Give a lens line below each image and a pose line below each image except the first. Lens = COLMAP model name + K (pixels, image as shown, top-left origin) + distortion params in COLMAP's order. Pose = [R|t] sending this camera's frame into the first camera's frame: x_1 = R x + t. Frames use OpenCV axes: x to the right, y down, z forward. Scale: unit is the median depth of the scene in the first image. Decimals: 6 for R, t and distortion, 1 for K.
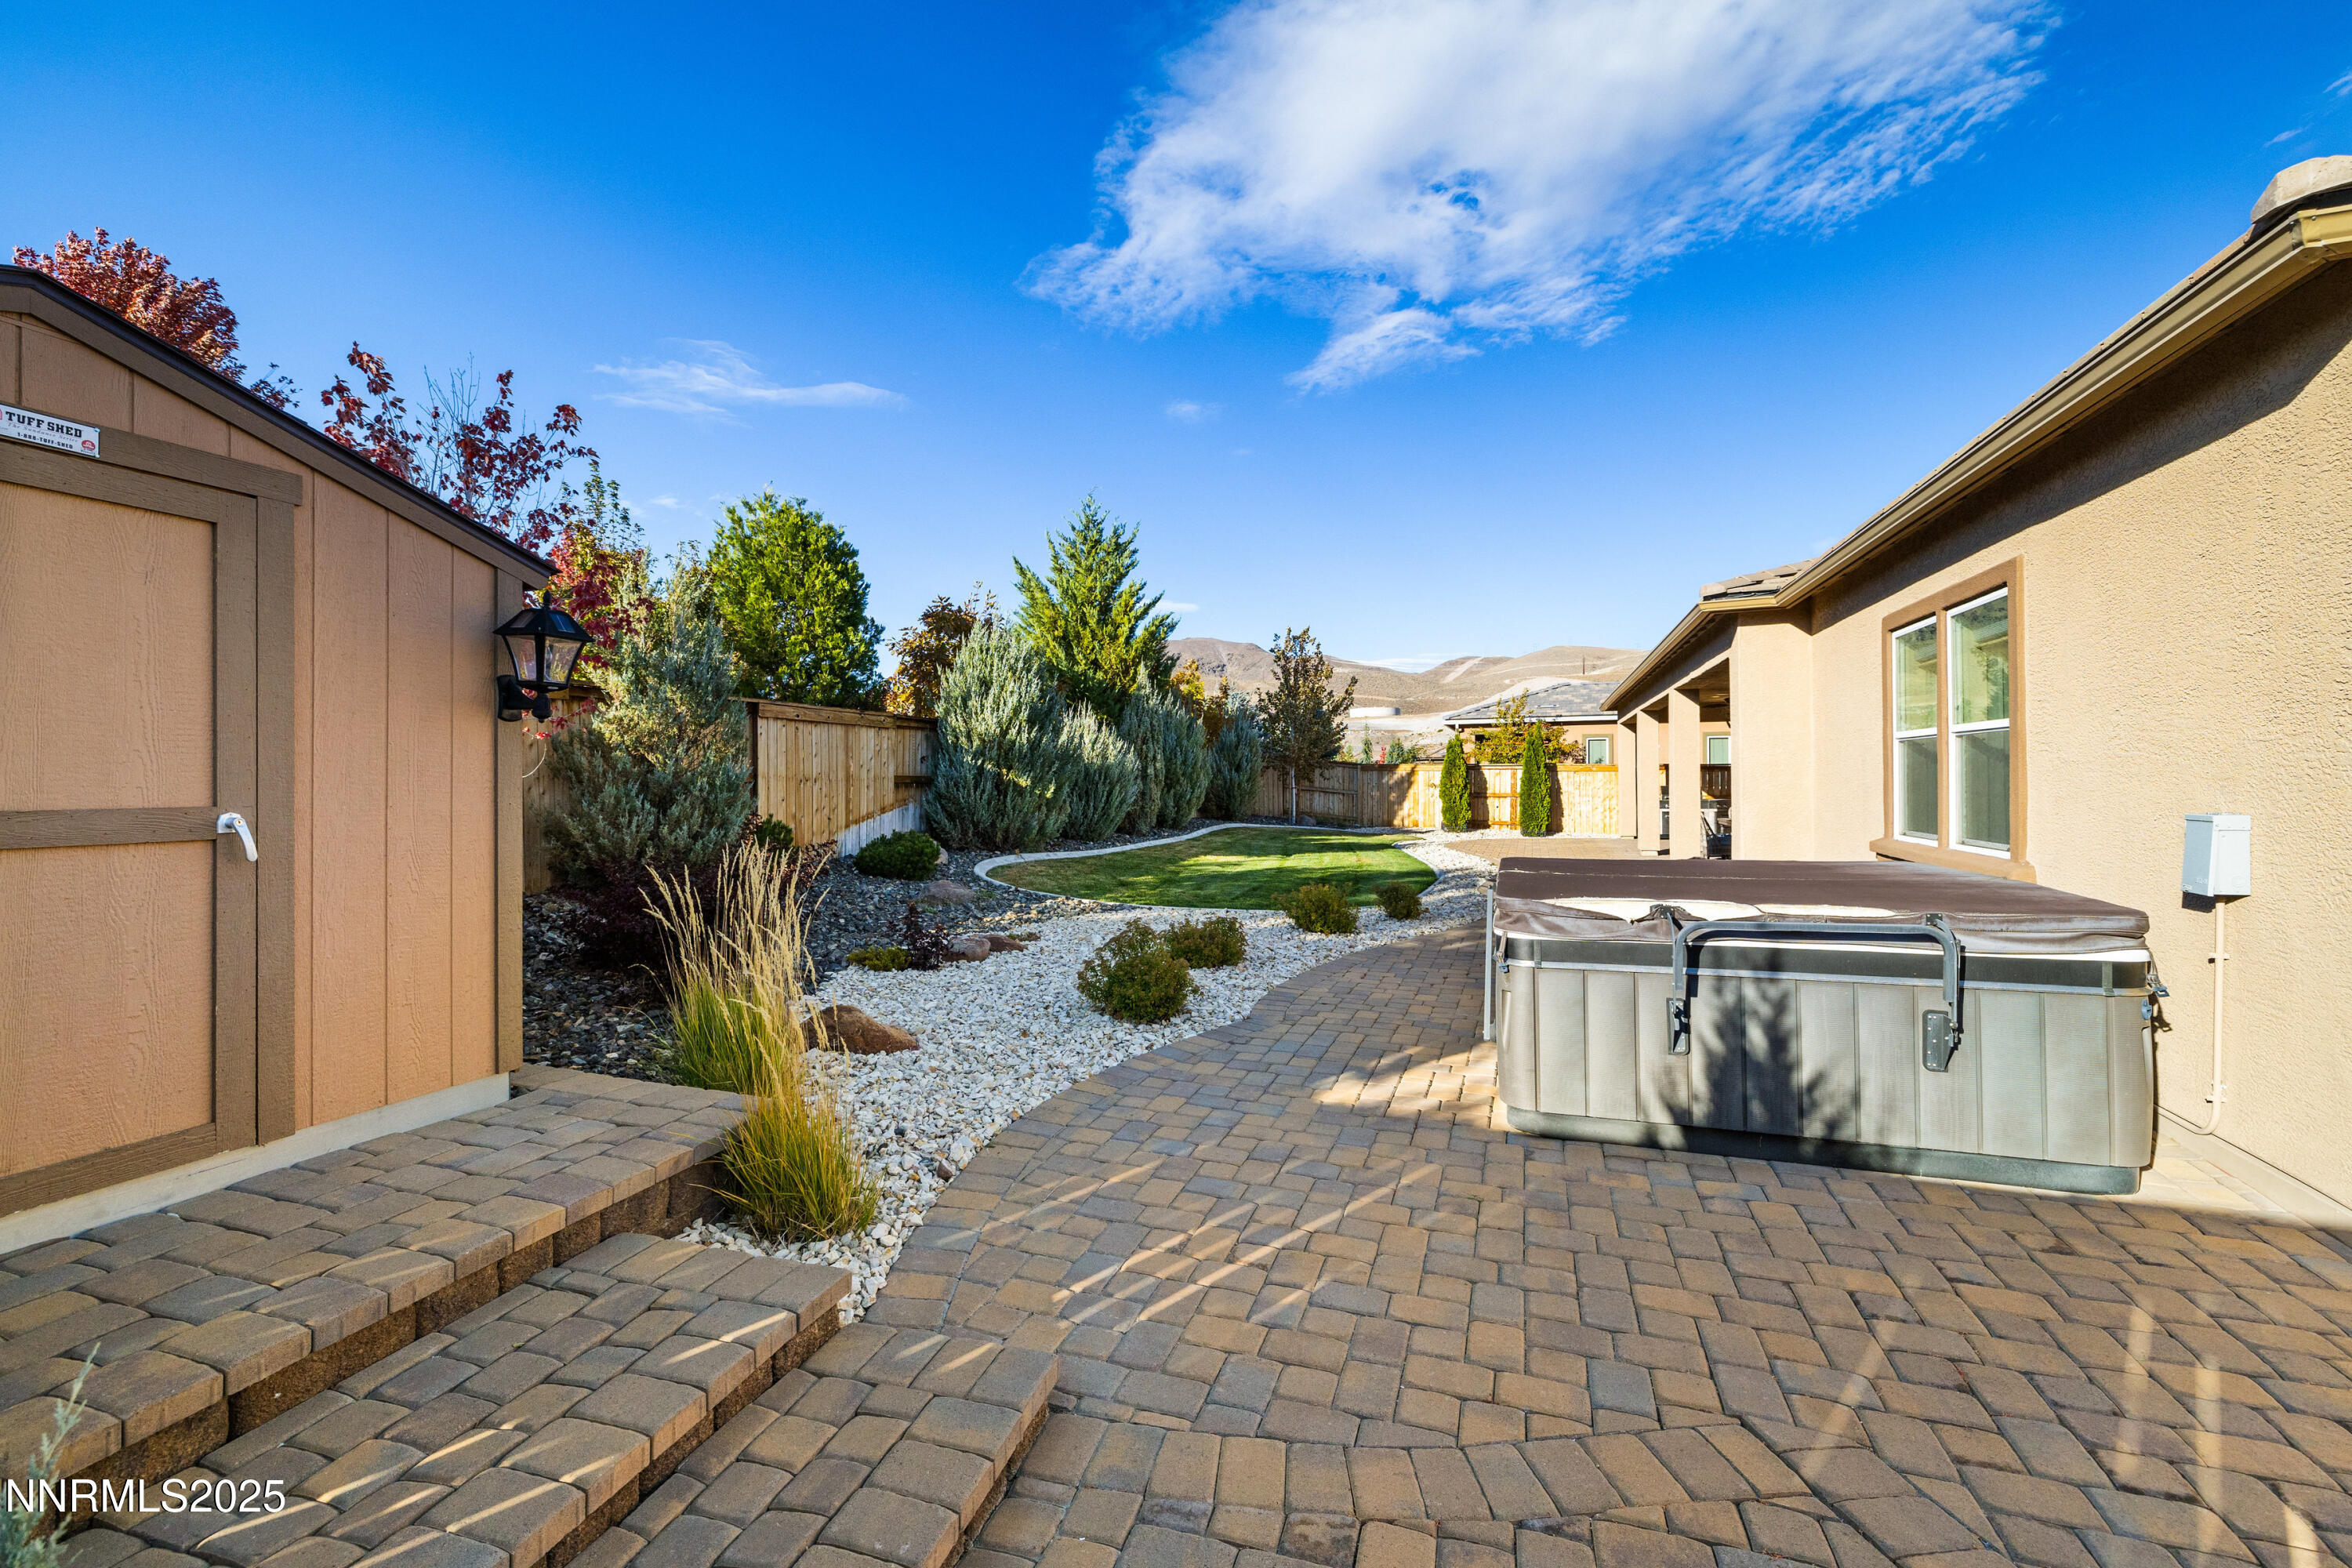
lens RADIAL K [[1002.5, 0, 1171.9], [0, 1002.5, 775.6], [0, 0, 1]] dist [0.007746, -0.002611]
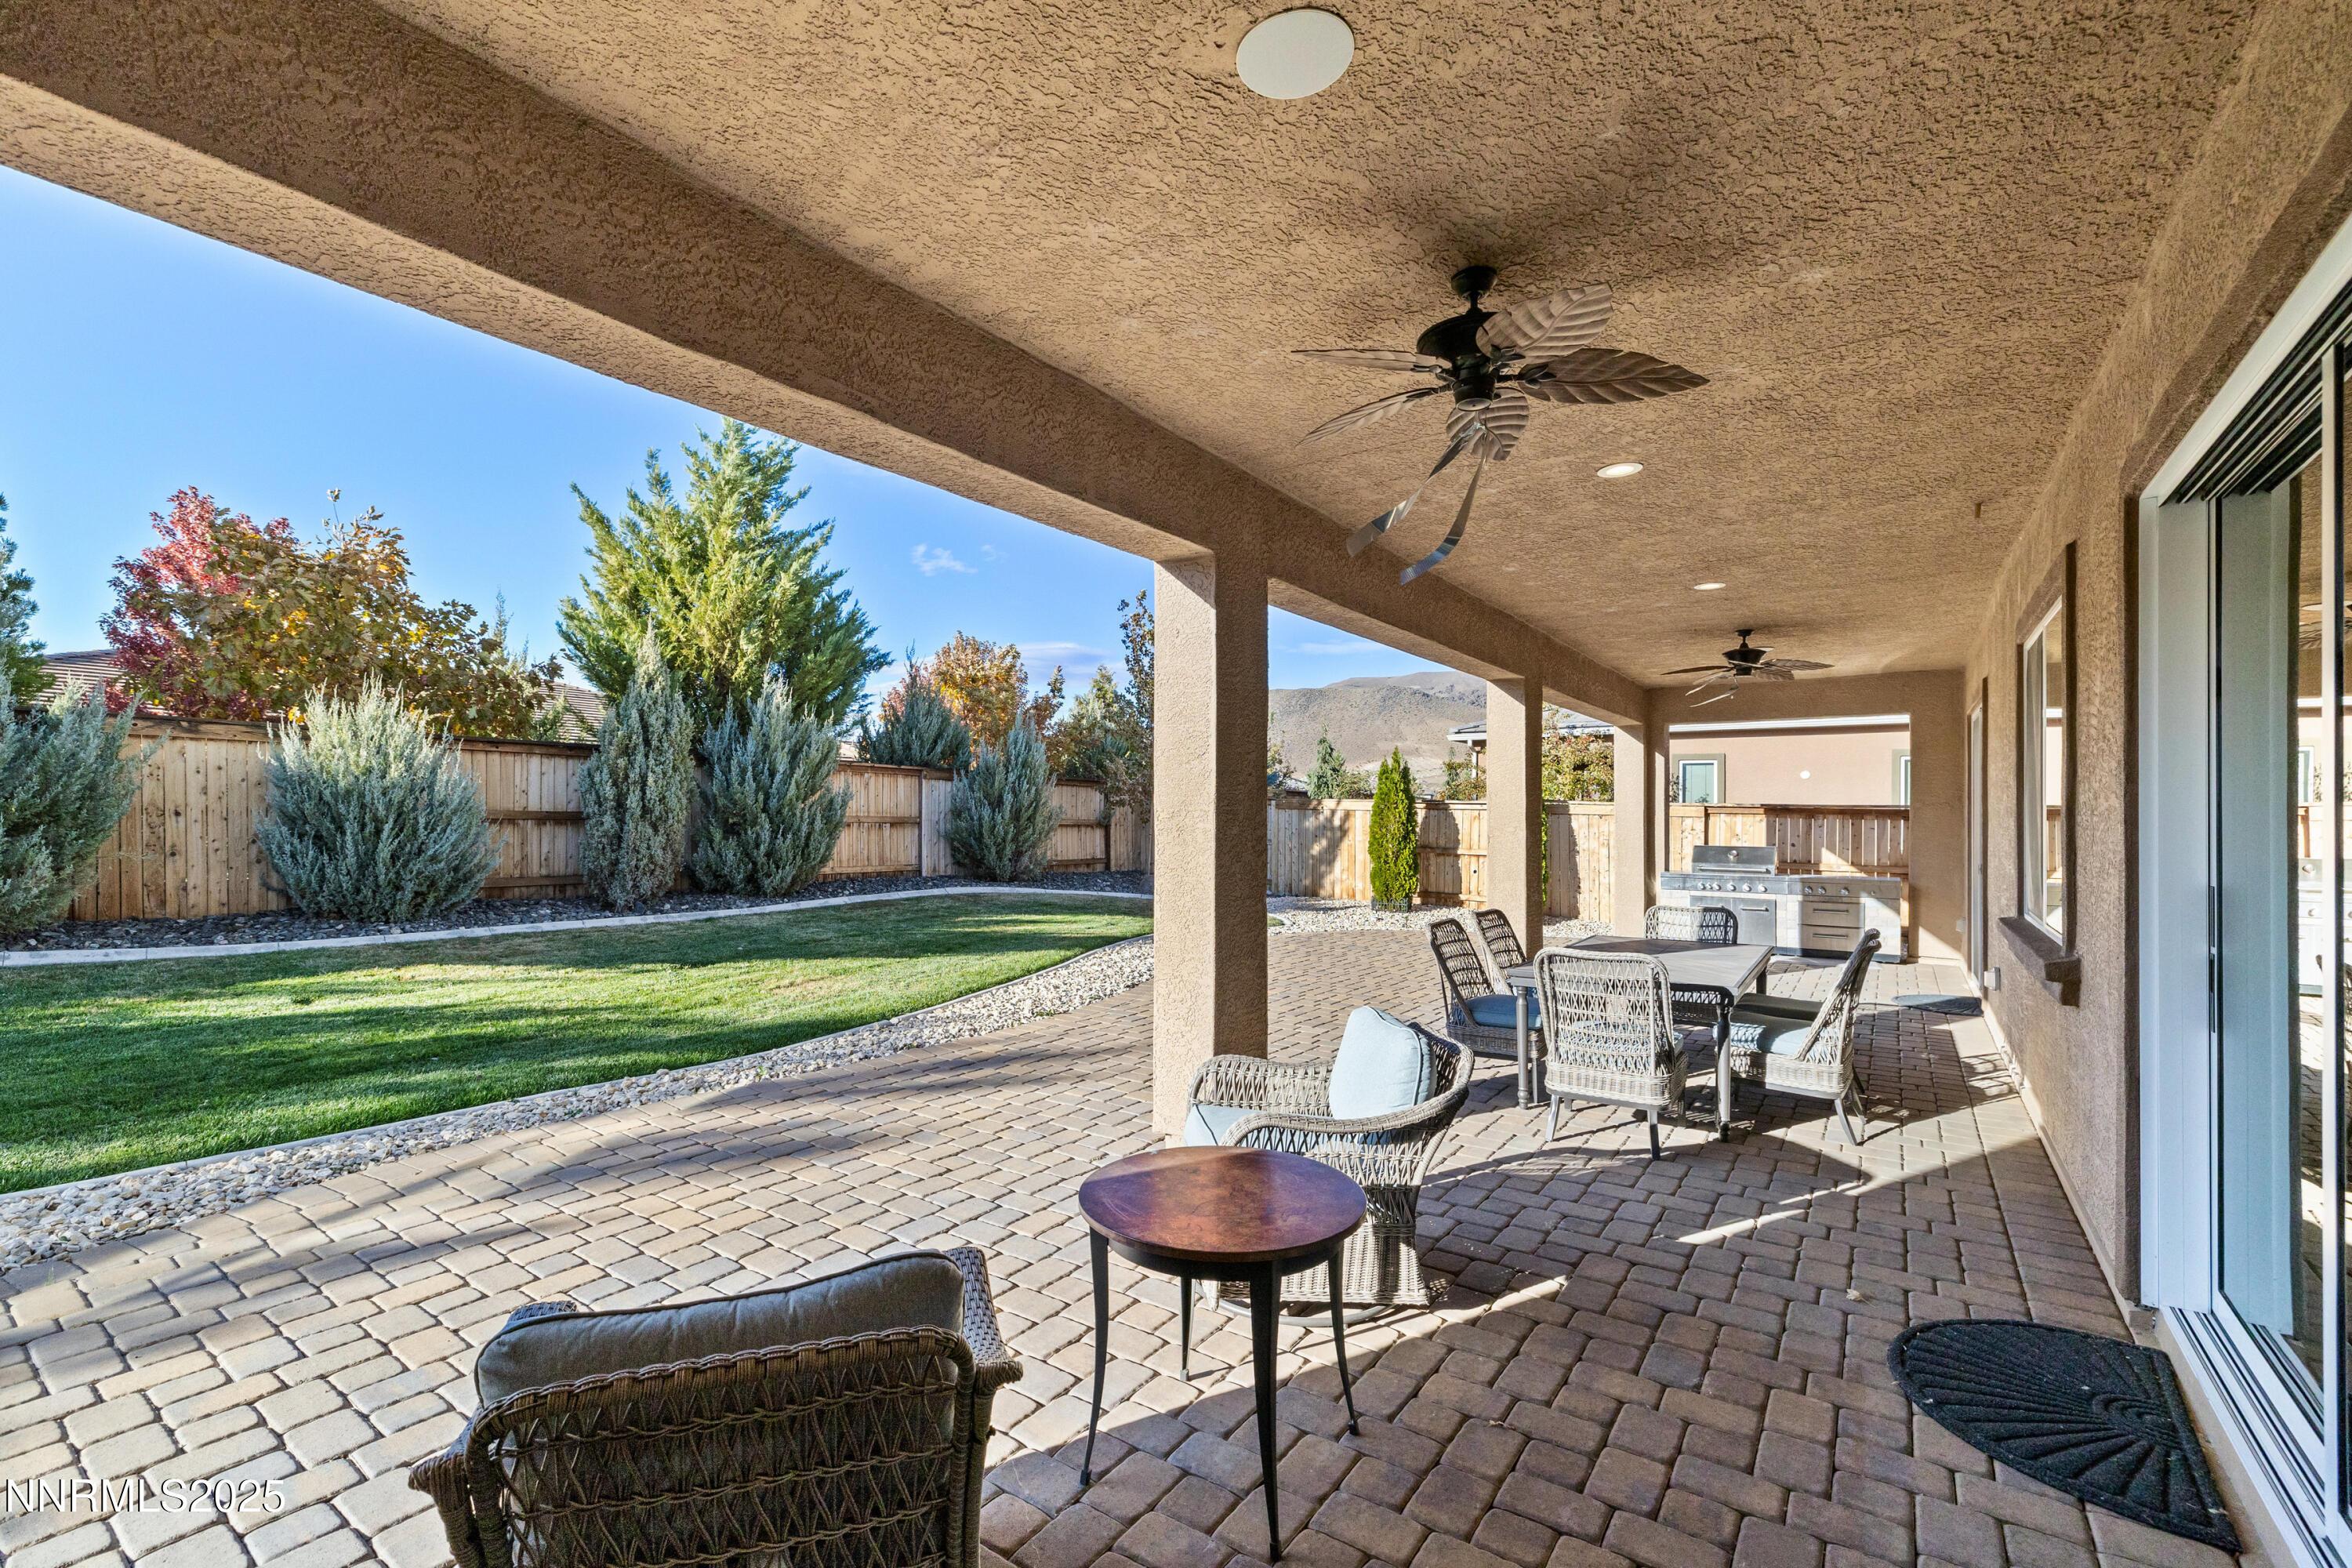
lens RADIAL K [[1002.5, 0, 1173.2], [0, 1002.5, 802.2], [0, 0, 1]] dist [0.007746, -0.002611]
pose [[0.967047, 0.009993, -0.254403, 0.304597], [-0.011483, 0.999925, -0.004374, -0.006461], [0.254340, 0.007151, 0.967088, 0.368181]]
